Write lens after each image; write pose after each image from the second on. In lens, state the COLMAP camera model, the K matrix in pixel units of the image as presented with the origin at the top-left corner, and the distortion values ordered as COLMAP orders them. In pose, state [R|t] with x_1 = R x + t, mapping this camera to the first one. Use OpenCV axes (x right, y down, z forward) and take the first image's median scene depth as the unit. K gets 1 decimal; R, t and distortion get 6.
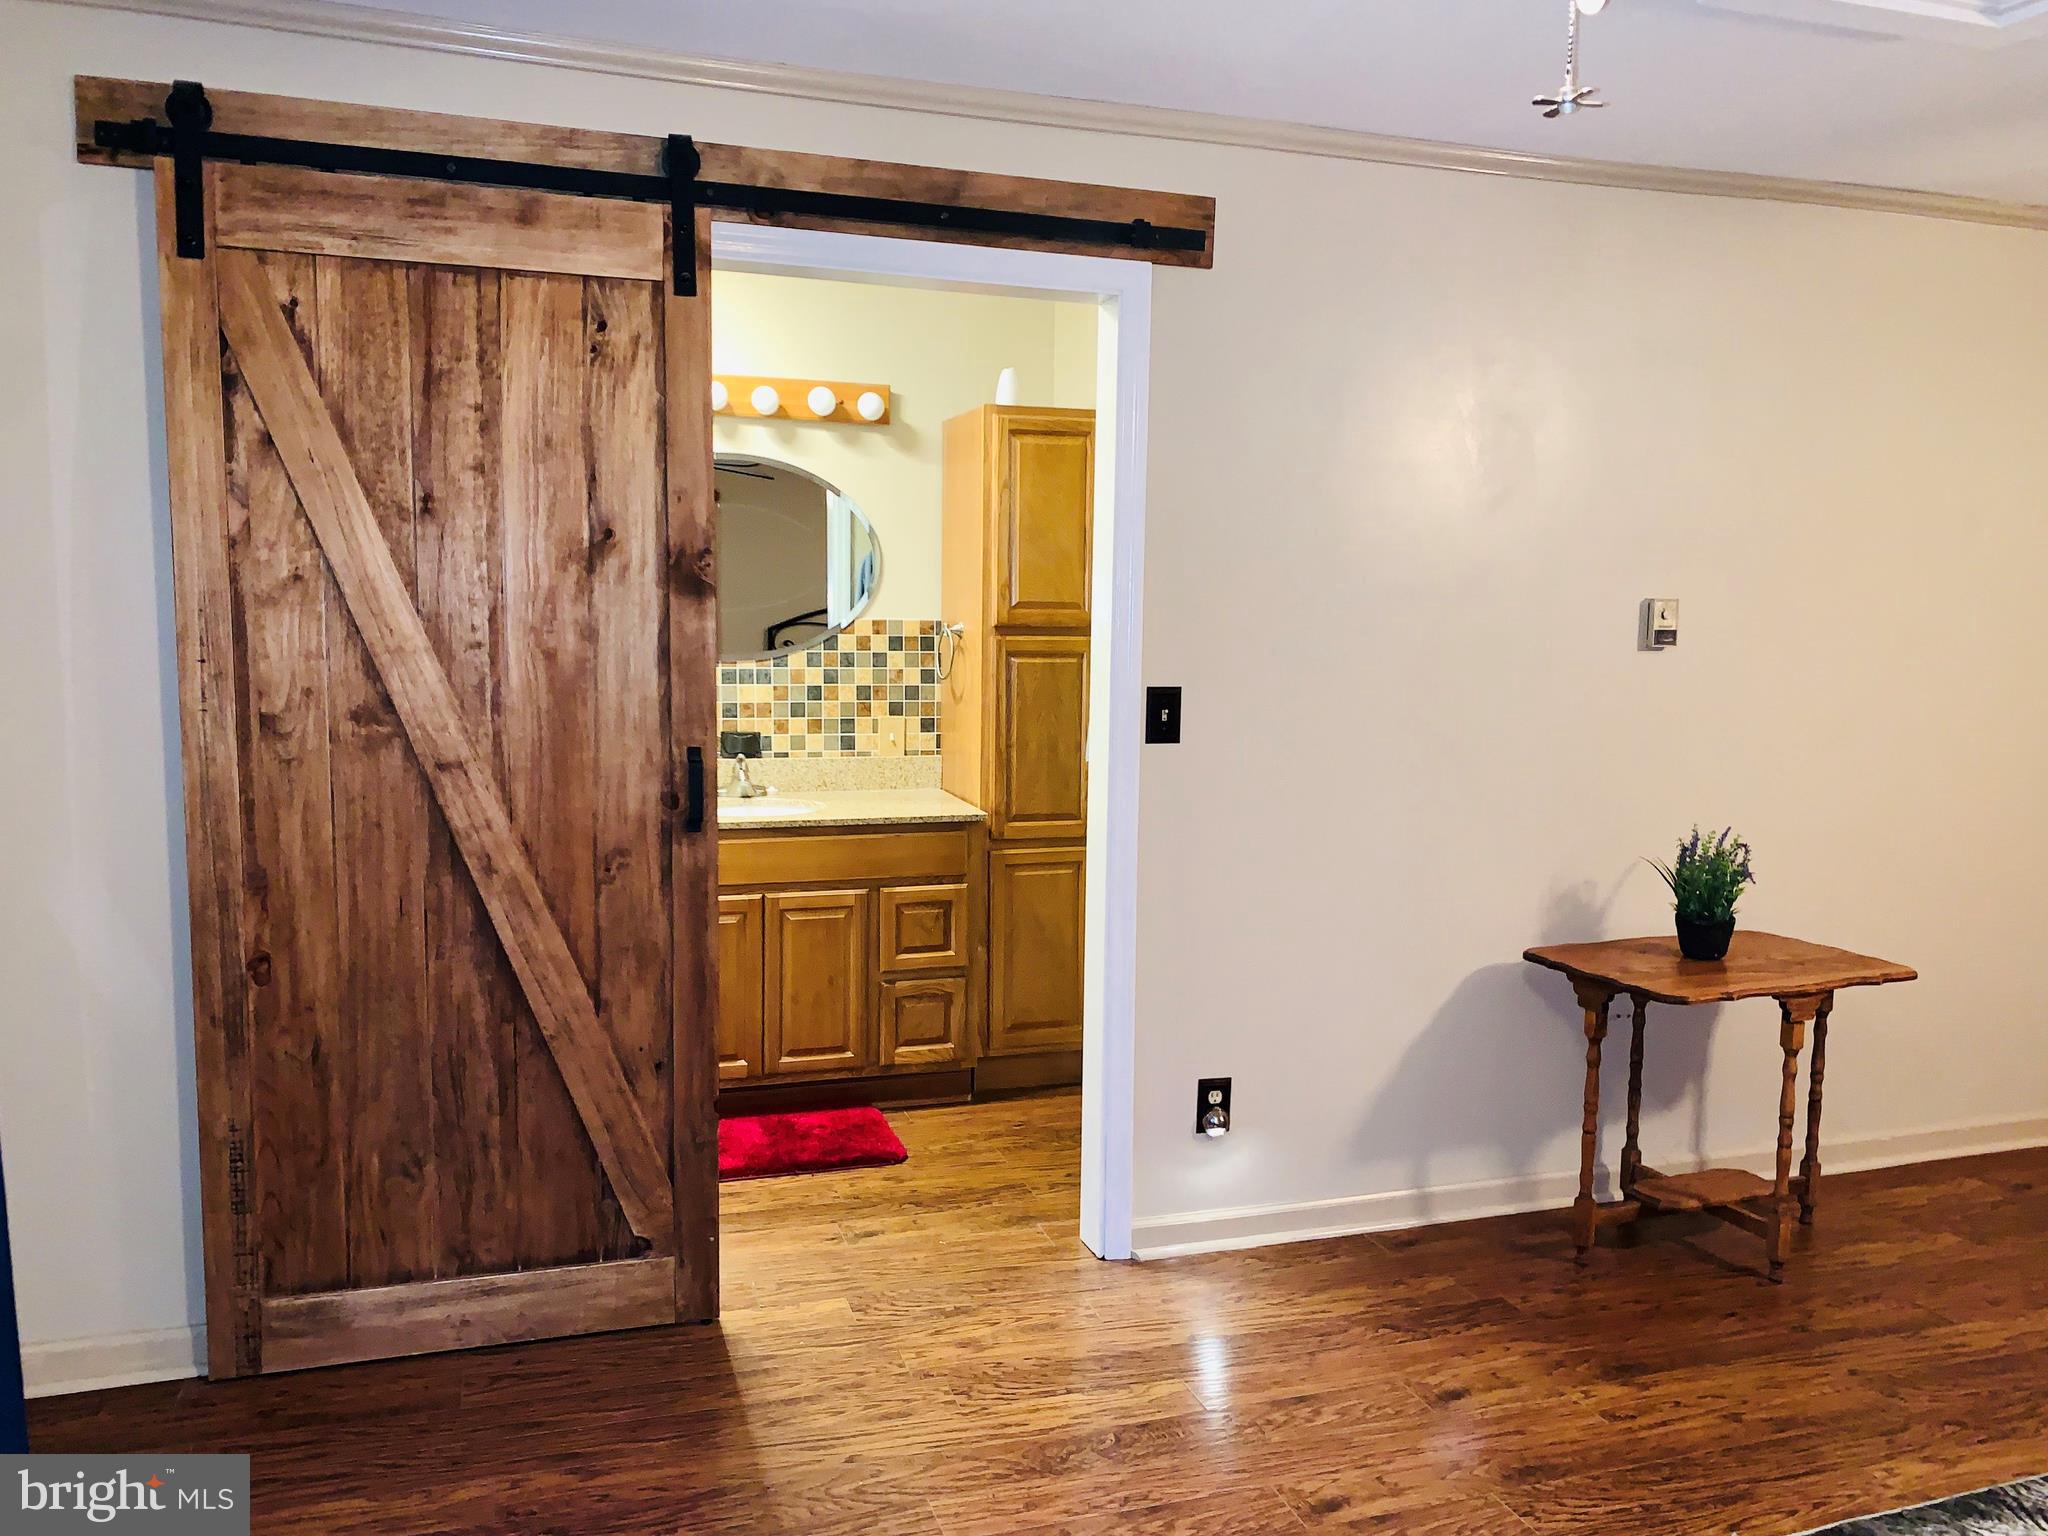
lens RADIAL K [[1580.1, 0, 1024.0], [0, 1580.1, 768.0], [0, 0, 1]] dist [0.006468, -0.007422]
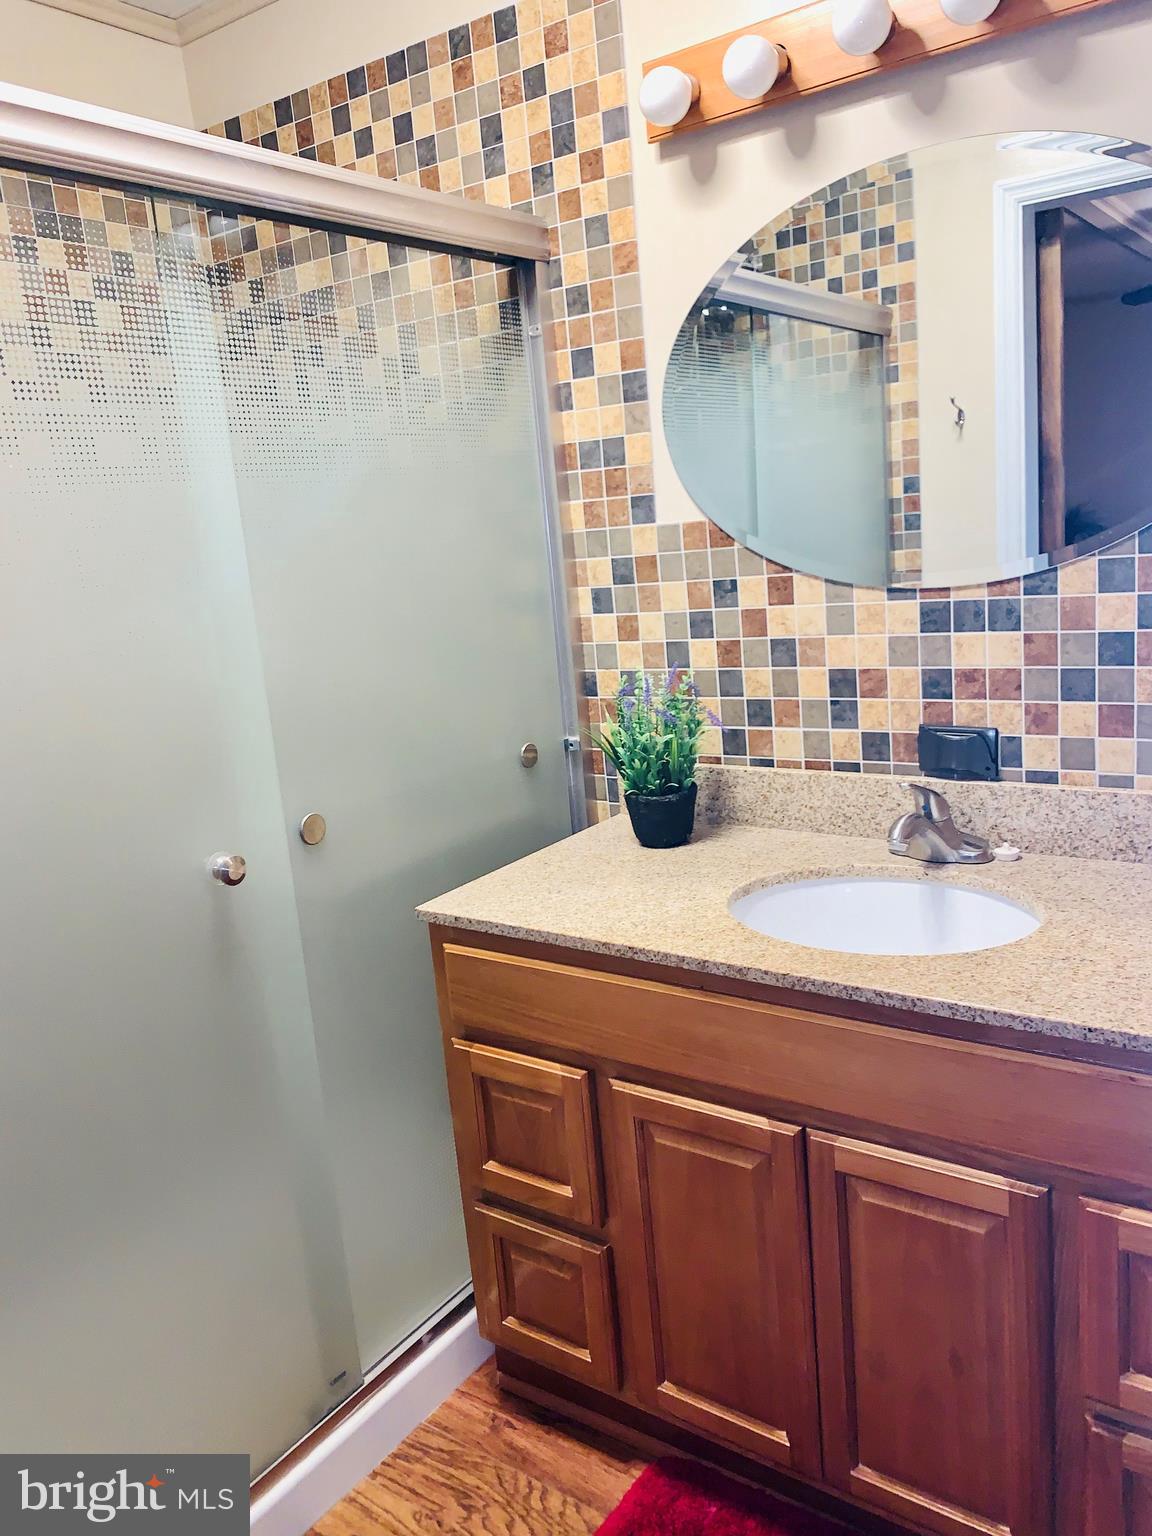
lens RADIAL K [[1185.1, 0, 576.0], [0, 1185.1, 768.0], [0, 0, 1]] dist [0.006468, -0.007422]
pose [[0.591958, 0.096077, -0.800221, 0.052544], [0.018974, 0.990933, 0.133011, -0.062304], [0.805745, -0.093920, 0.584768, 0.676391]]
